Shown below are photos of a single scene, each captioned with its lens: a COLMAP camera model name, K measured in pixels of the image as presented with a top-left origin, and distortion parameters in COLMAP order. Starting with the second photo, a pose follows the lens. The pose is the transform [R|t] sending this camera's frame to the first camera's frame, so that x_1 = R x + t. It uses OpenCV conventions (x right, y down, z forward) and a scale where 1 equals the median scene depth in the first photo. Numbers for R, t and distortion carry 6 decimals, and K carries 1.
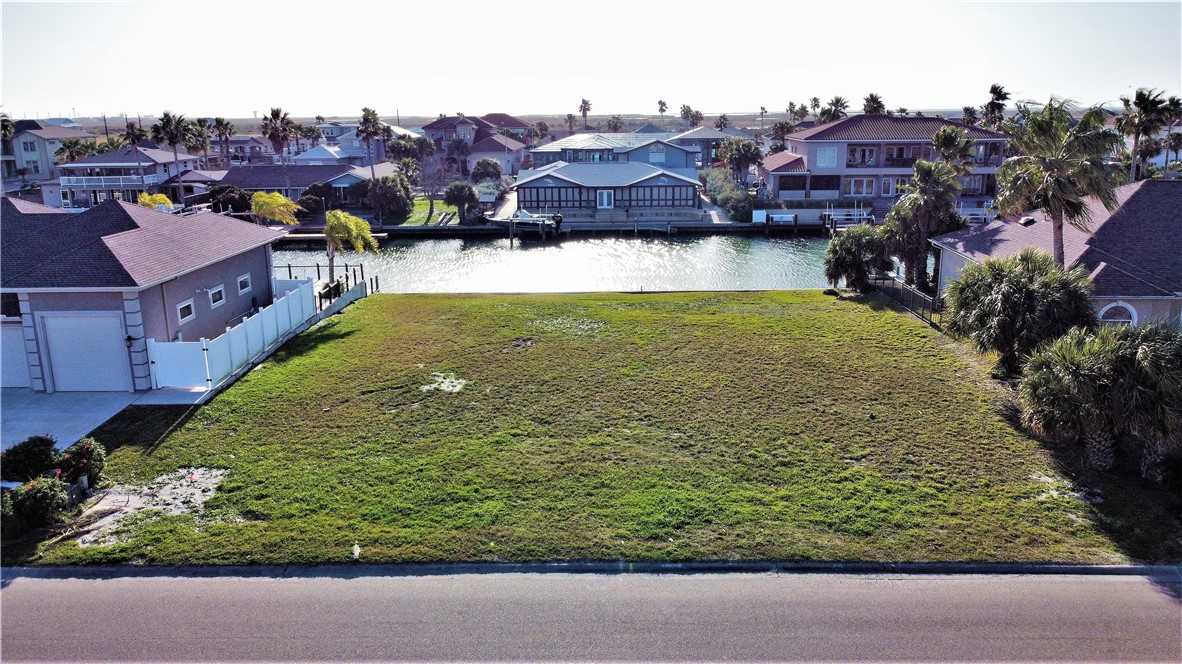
lens RADIAL K [[893.0, 0, 594.4], [0, 893.0, 331.4], [0, 0, 1]] dist [-0.001267, -0.006748]
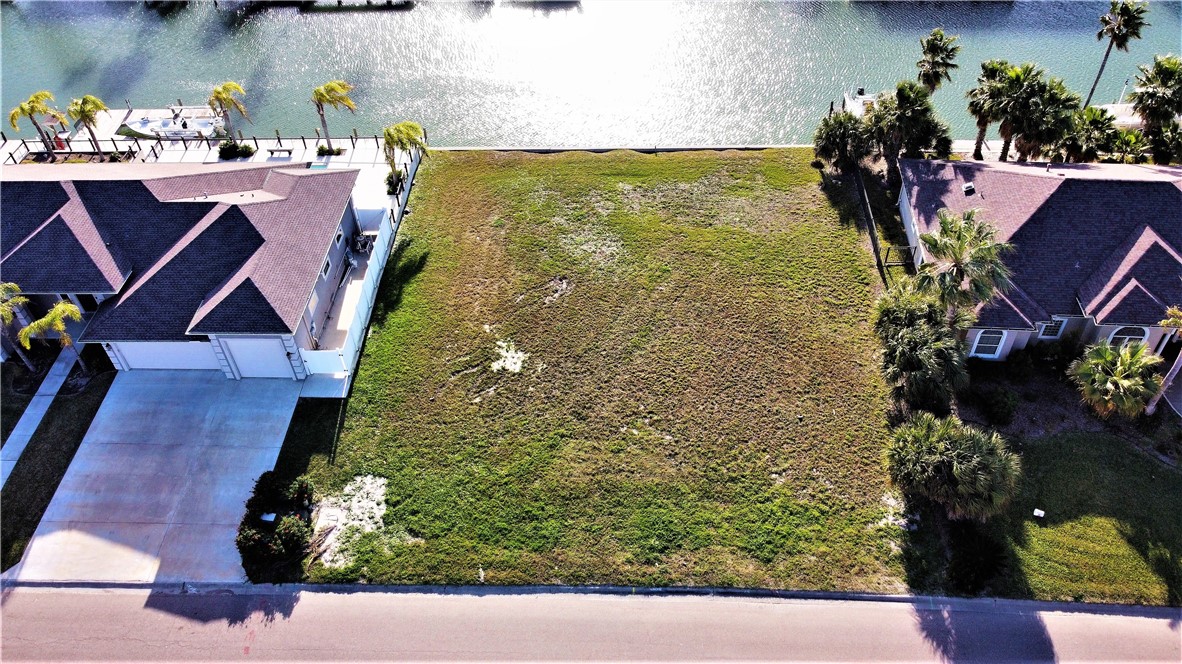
lens RADIAL K [[891.9, 0, 596.6], [0, 891.9, 334.4], [0, 0, 1]] dist [0.003449, -0.003209]
pose [[0.999758, 0.000497, -0.022008, 0.004083], [0.010563, 0.866305, 0.499404, -0.879089], [0.019314, -0.499516, 0.866089, -0.257321]]
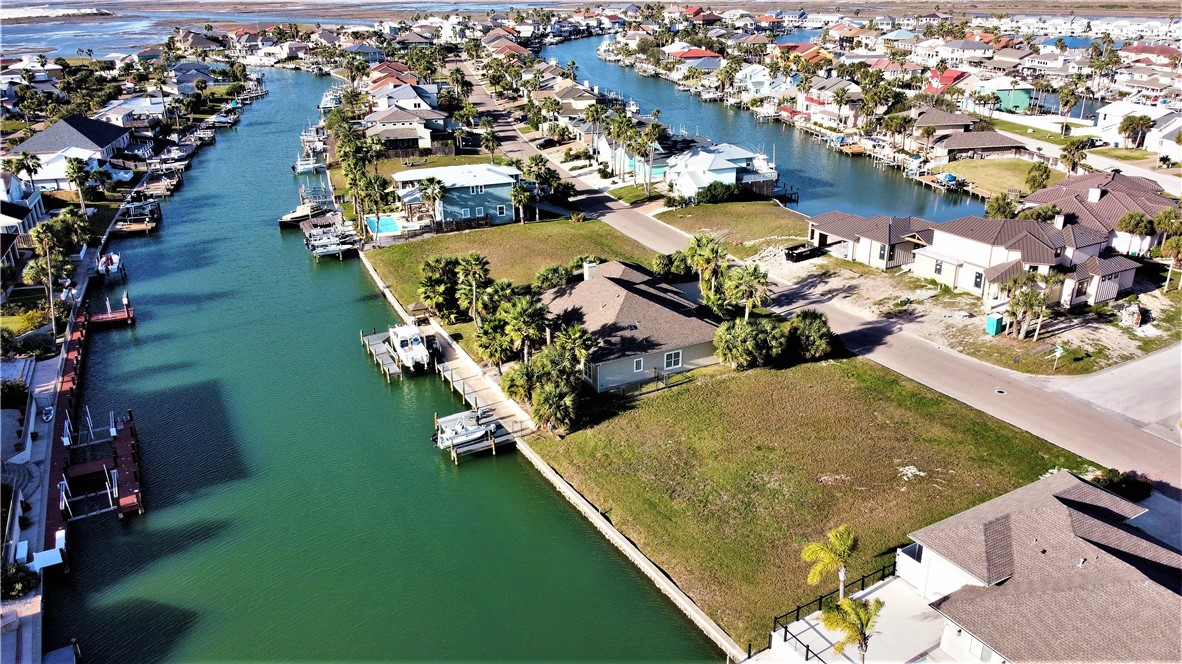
lens RADIAL K [[893.0, 0, 594.4], [0, 893.0, 331.4], [0, 0, 1]] dist [-0.001267, -0.006748]
pose [[-0.516776, -0.293018, 0.804415, -1.663785], [0.224108, 0.860540, 0.457435, -1.619367], [-0.826268, 0.416667, -0.379039, 2.838412]]
